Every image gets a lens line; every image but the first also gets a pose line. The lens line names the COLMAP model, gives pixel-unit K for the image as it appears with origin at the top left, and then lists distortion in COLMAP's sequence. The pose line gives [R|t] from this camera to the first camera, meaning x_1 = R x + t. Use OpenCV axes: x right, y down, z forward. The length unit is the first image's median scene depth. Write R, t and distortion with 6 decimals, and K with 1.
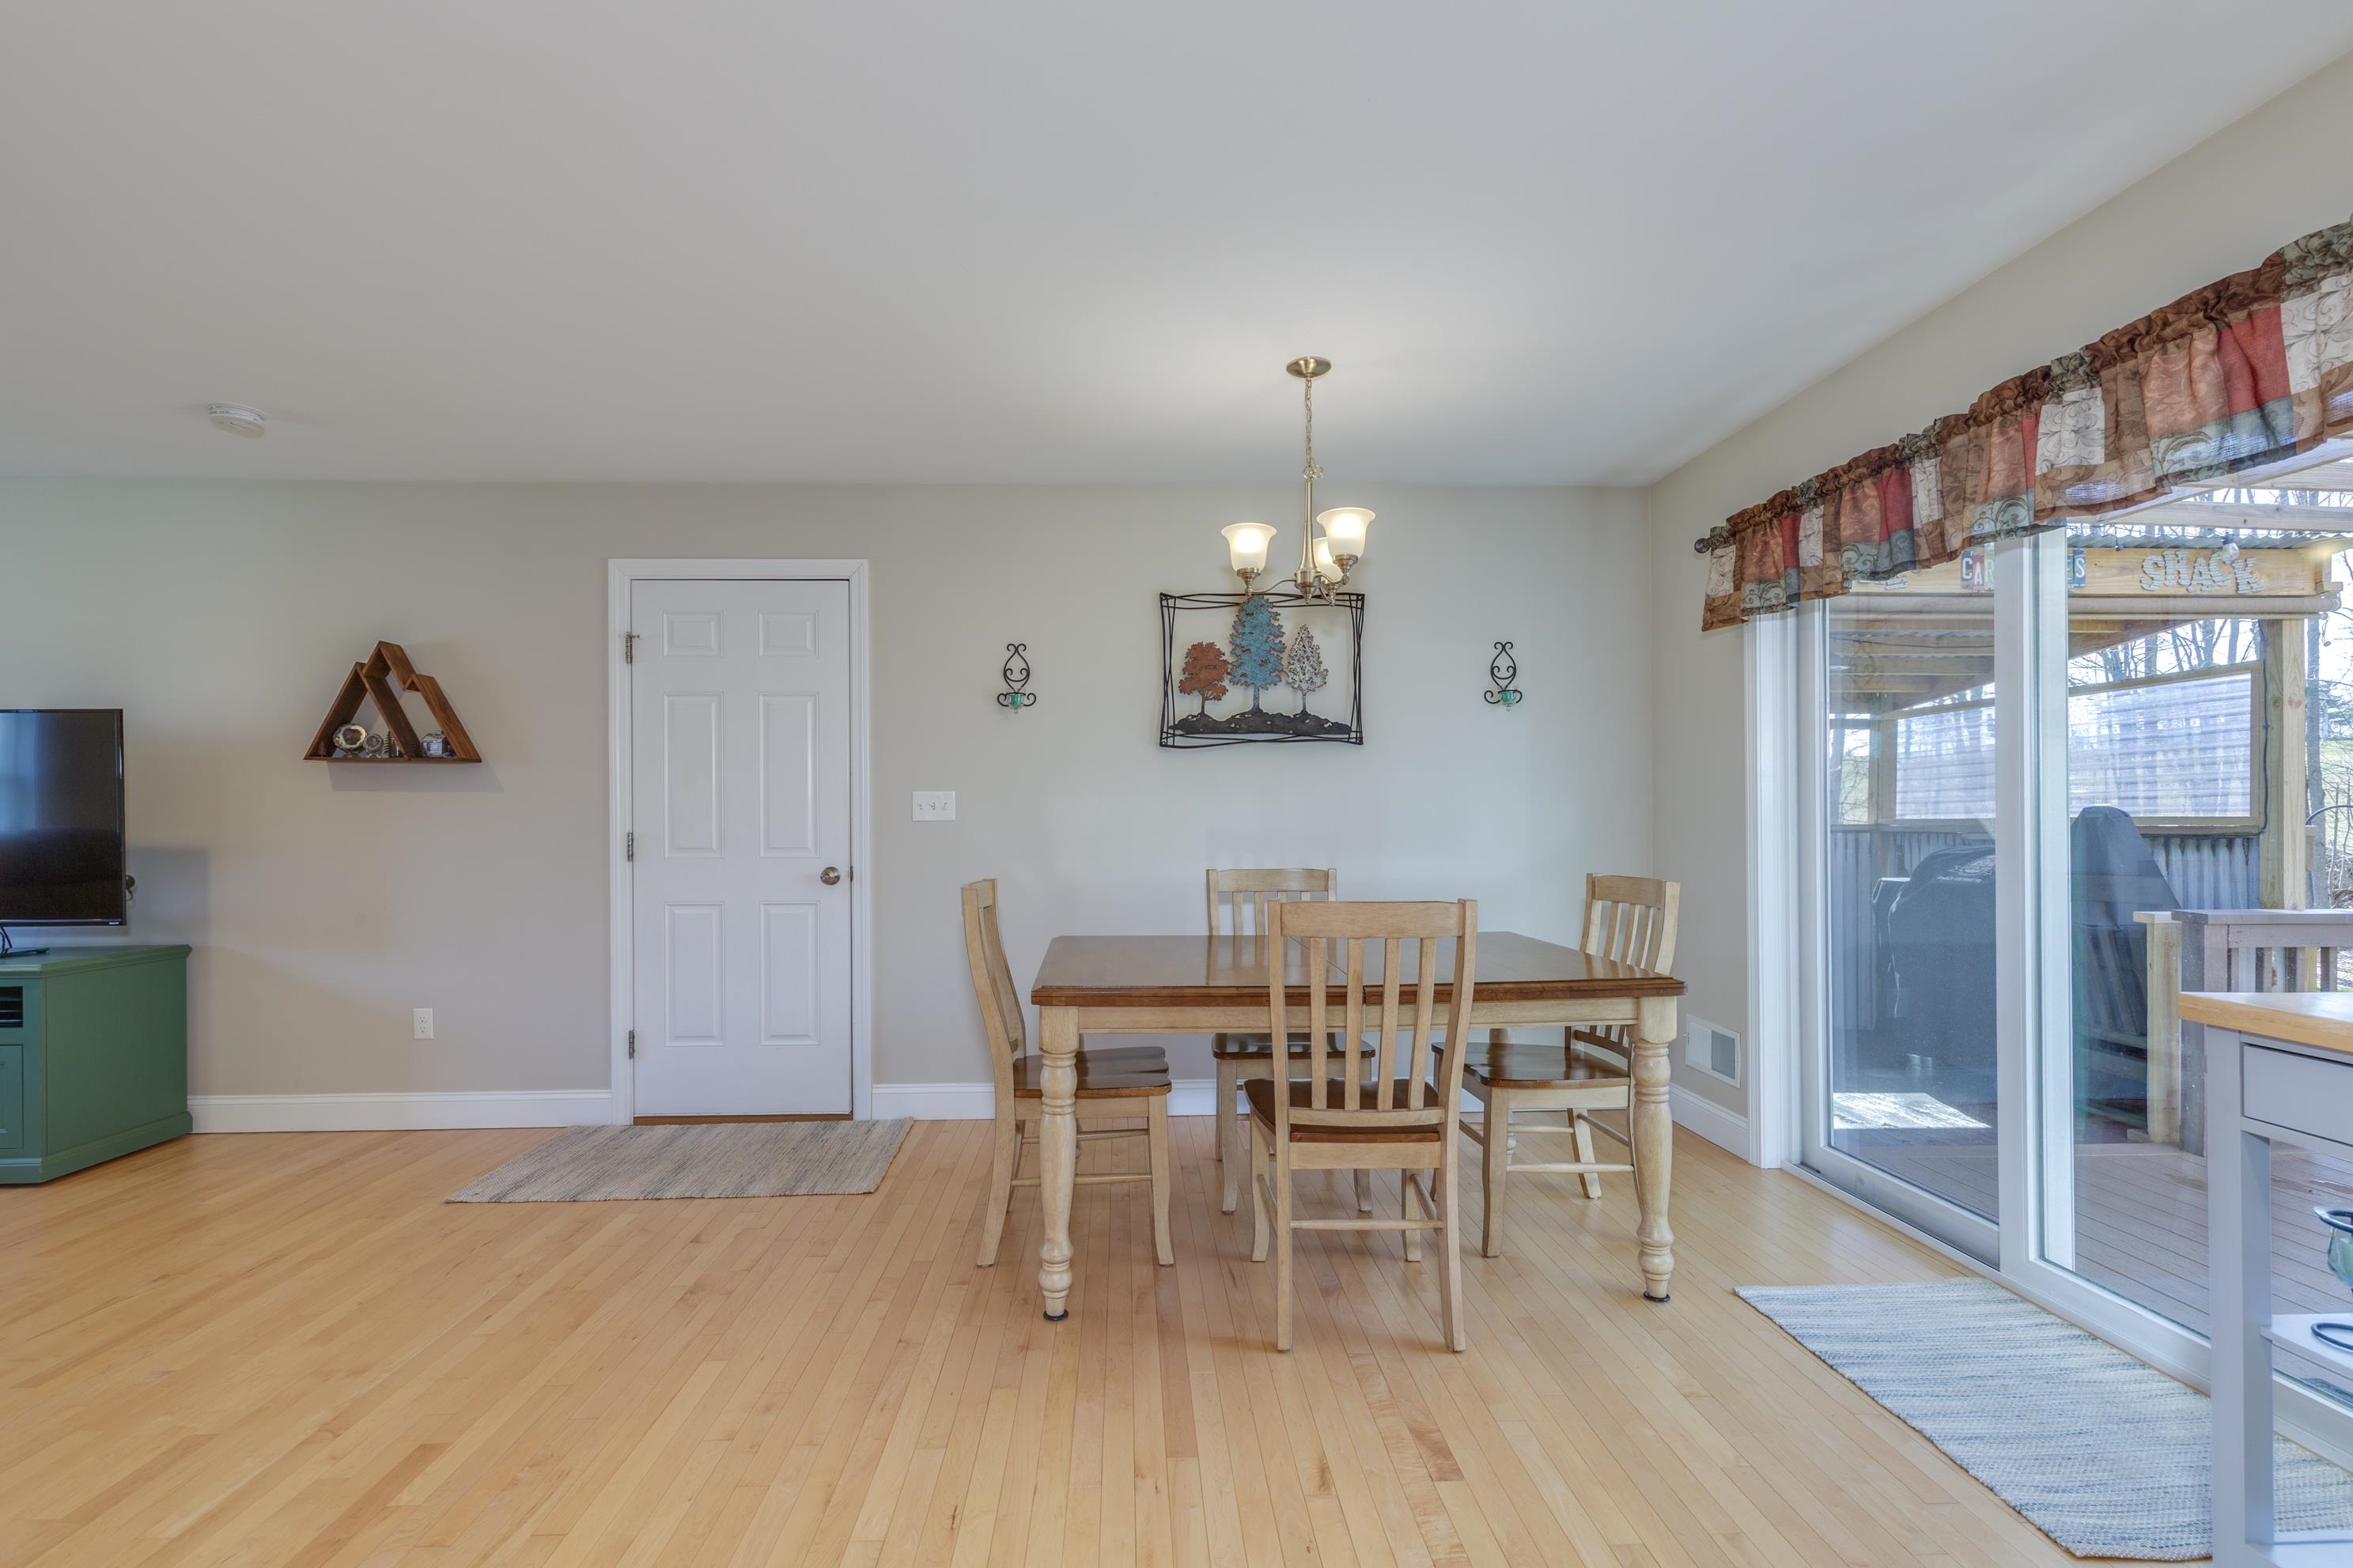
lens RADIAL K [[1061.5, 0, 1151.2], [0, 1061.5, 819.5], [0, 0, 1]] dist [0.003424, -0.000848]
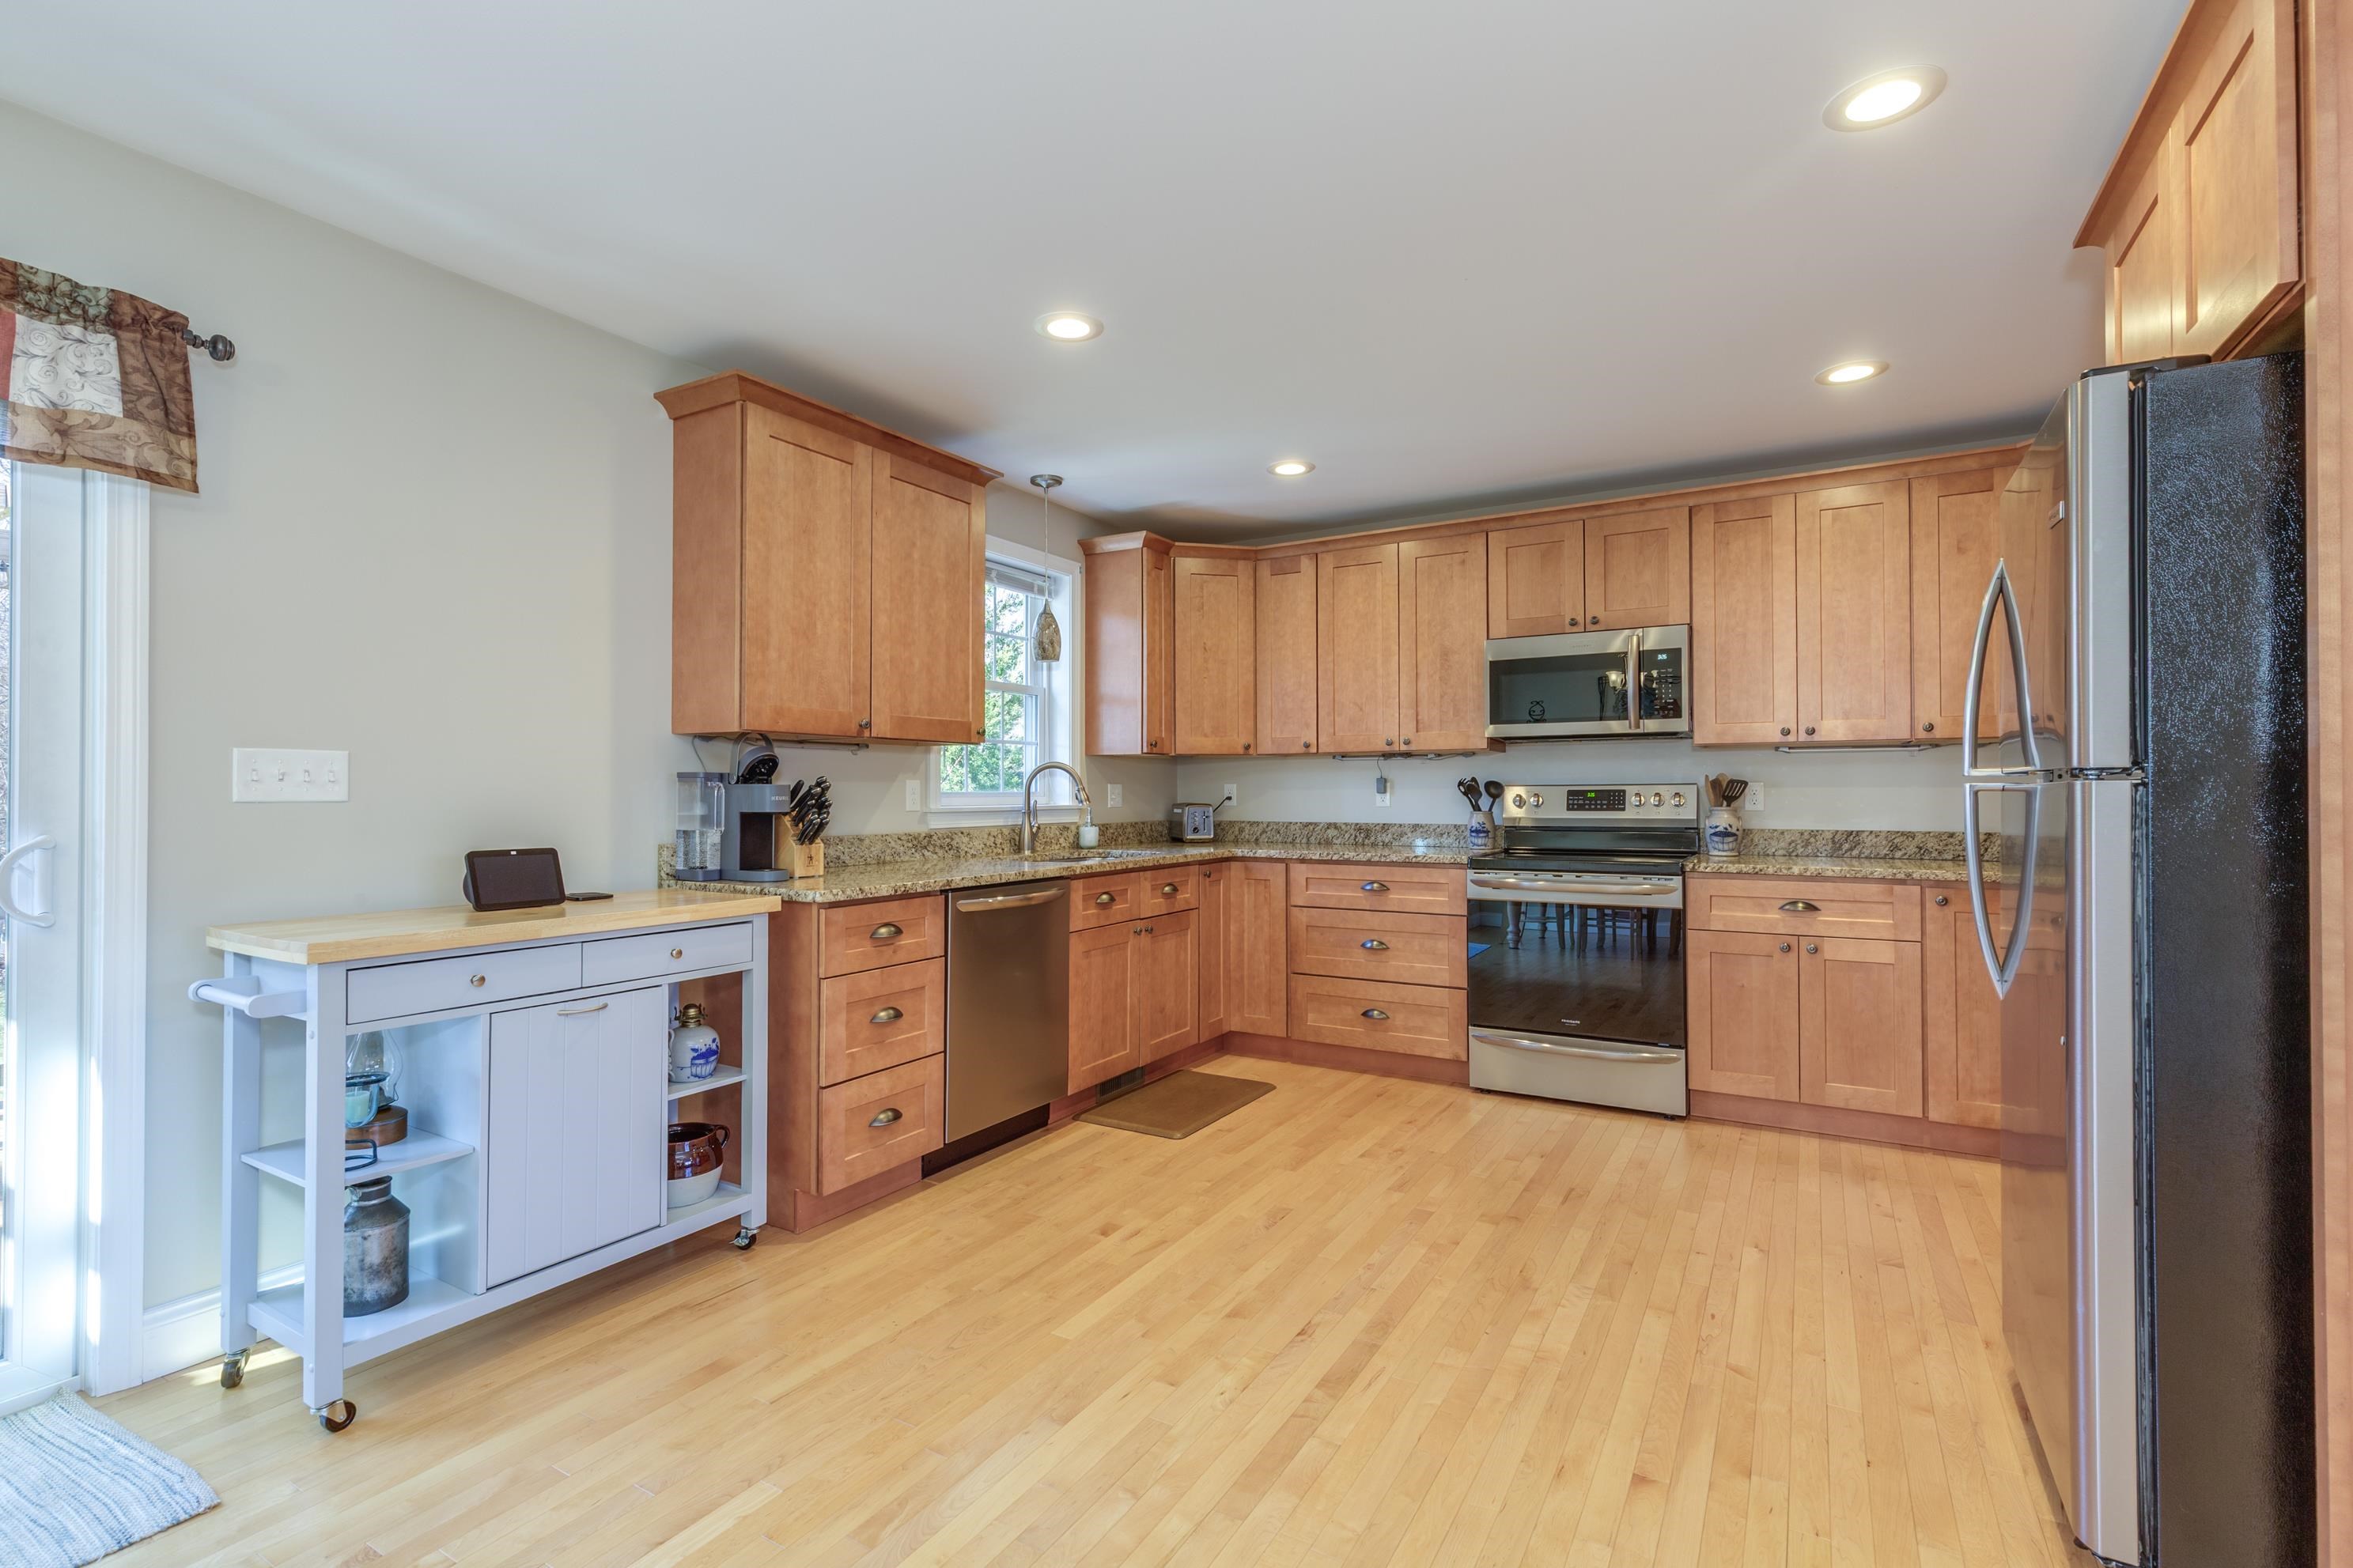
lens RADIAL K [[1066.6, 0, 1175.4], [0, 1066.6, 780.5], [0, 0, 1]] dist [0.002828, -0.001010]
pose [[-0.846143, 0.012868, 0.532801, -0.204553], [0.008335, 0.999906, -0.010912, -0.001582], [-0.532891, -0.004792, -0.846170, 0.569431]]
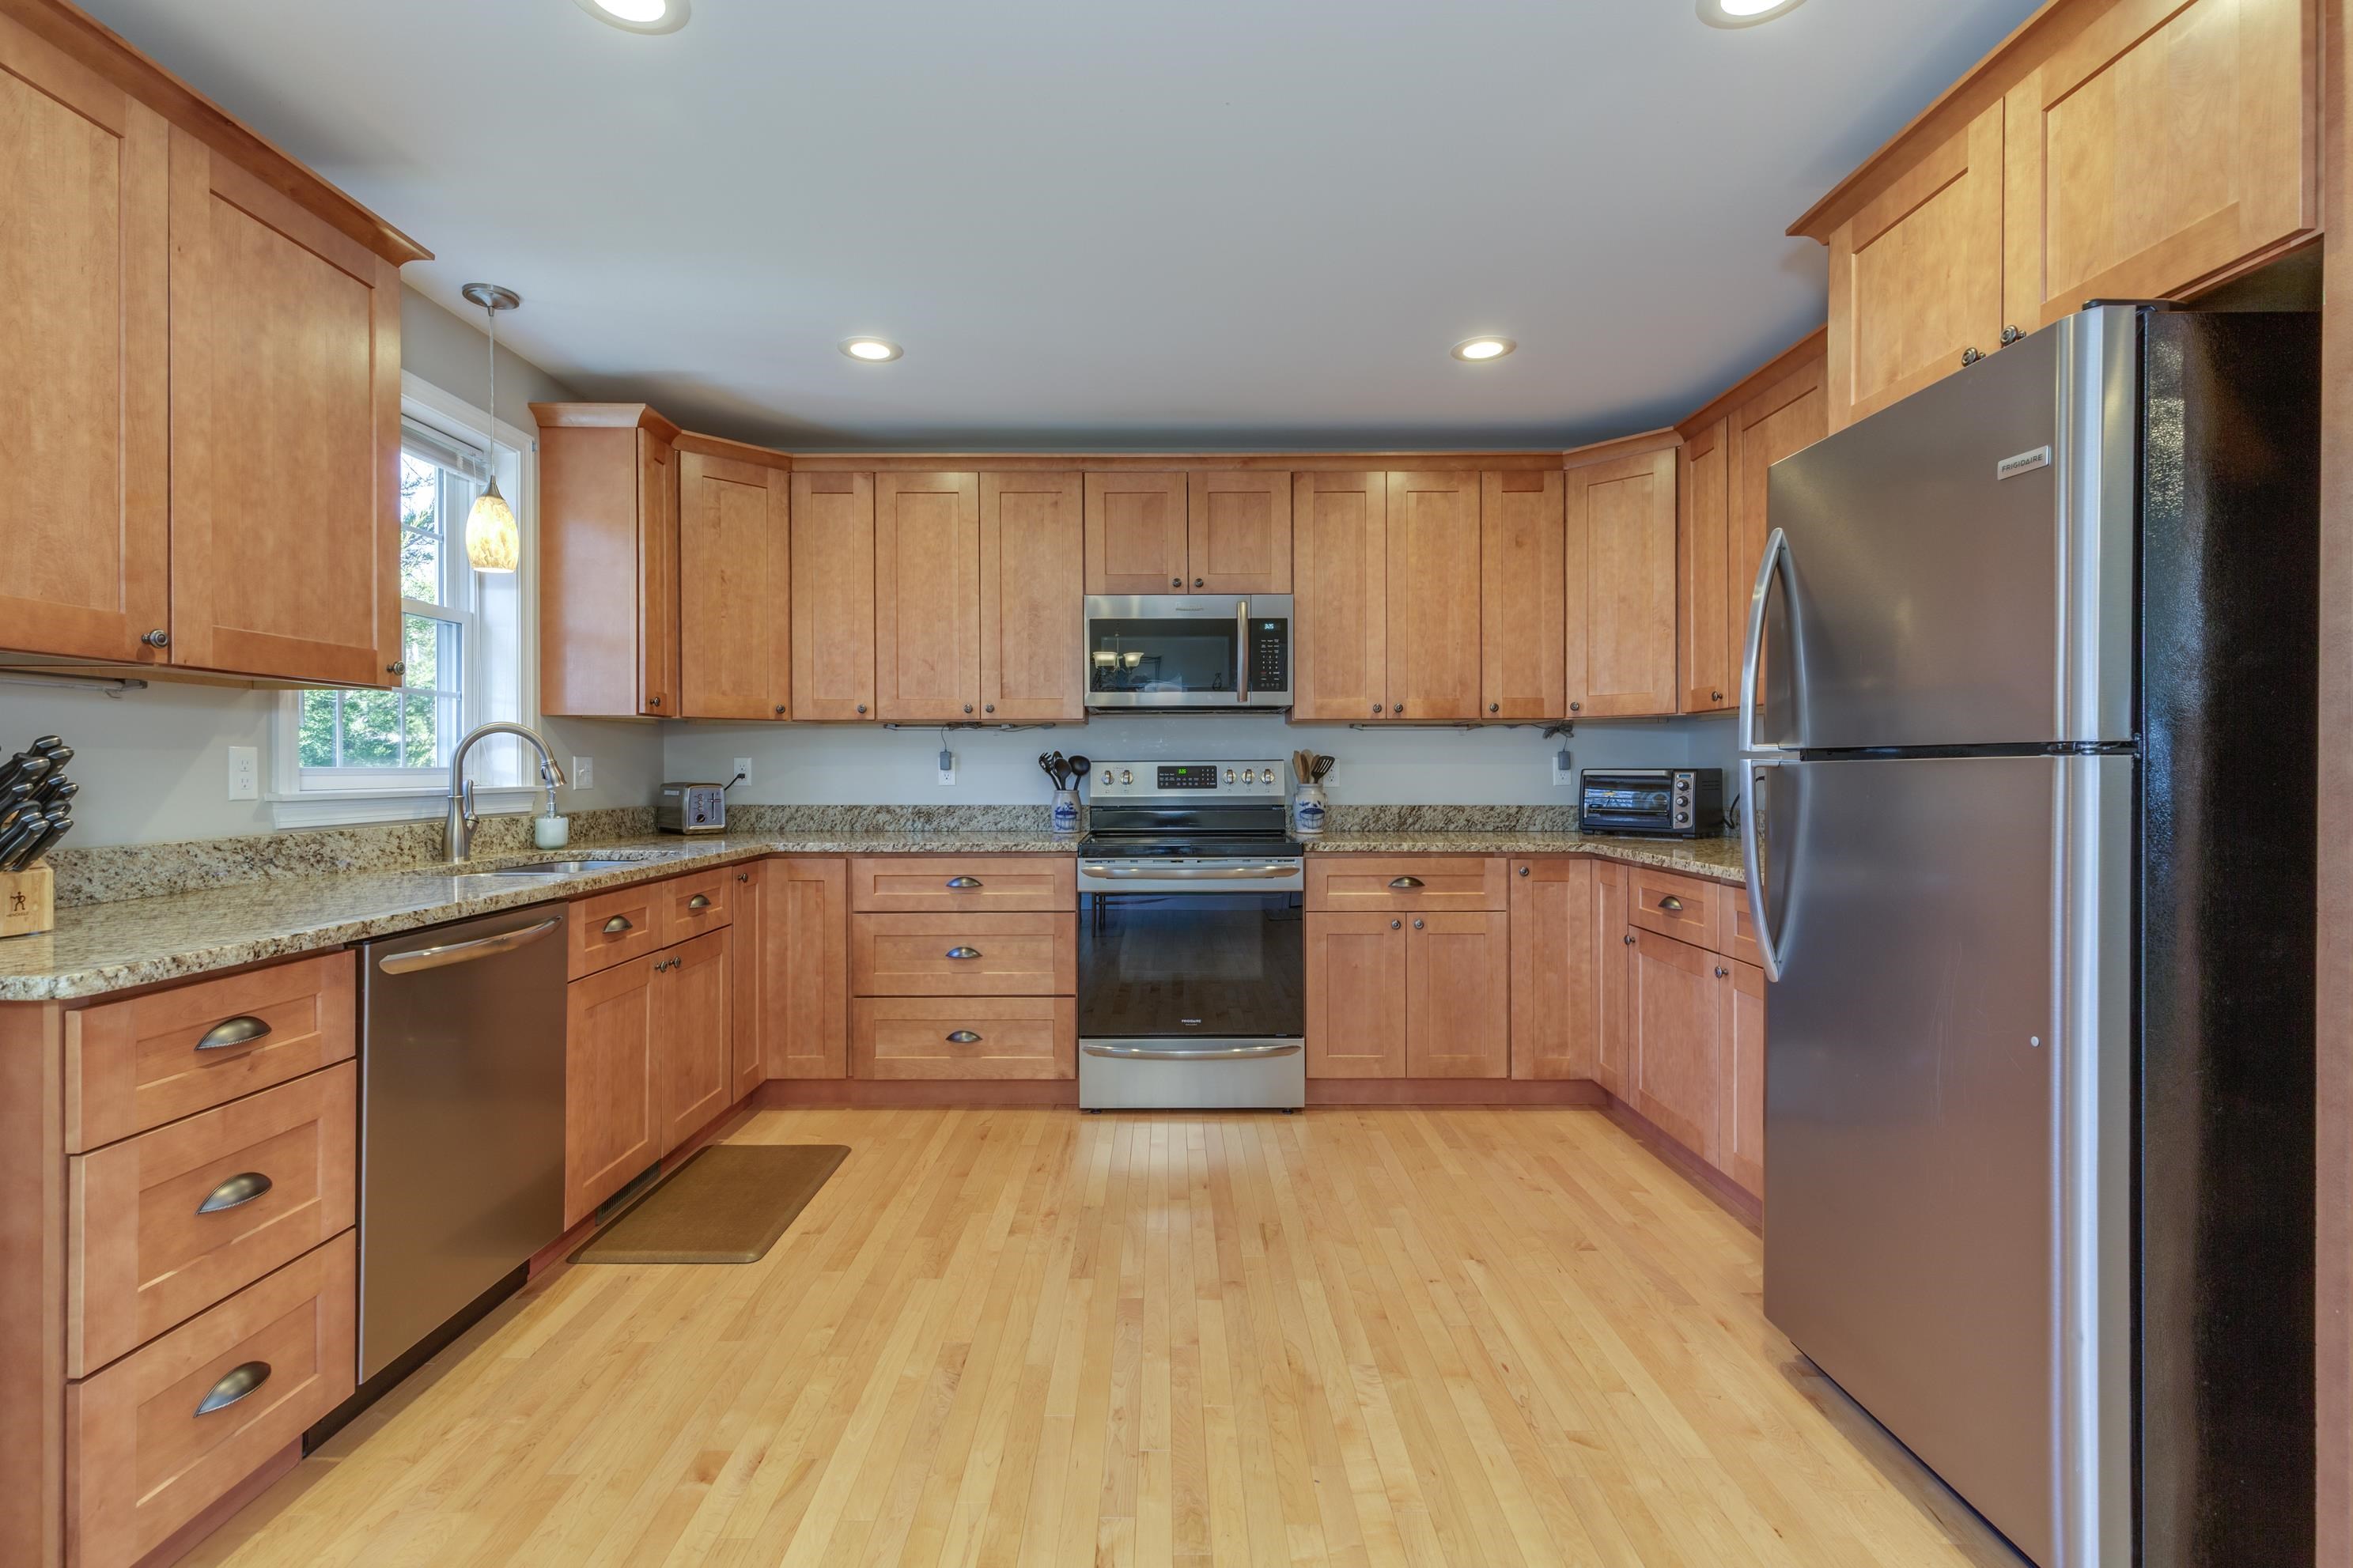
lens RADIAL K [[1060.9, 0, 1167.3], [0, 1060.9, 773.8], [0, 0, 1]] dist [0.004024, -0.000689]
pose [[-0.999581, 0.006039, 0.028298, 0.007143], [0.006290, 0.999942, 0.008763, -0.002035], [-0.028244, 0.008937, -0.999561, 0.427659]]
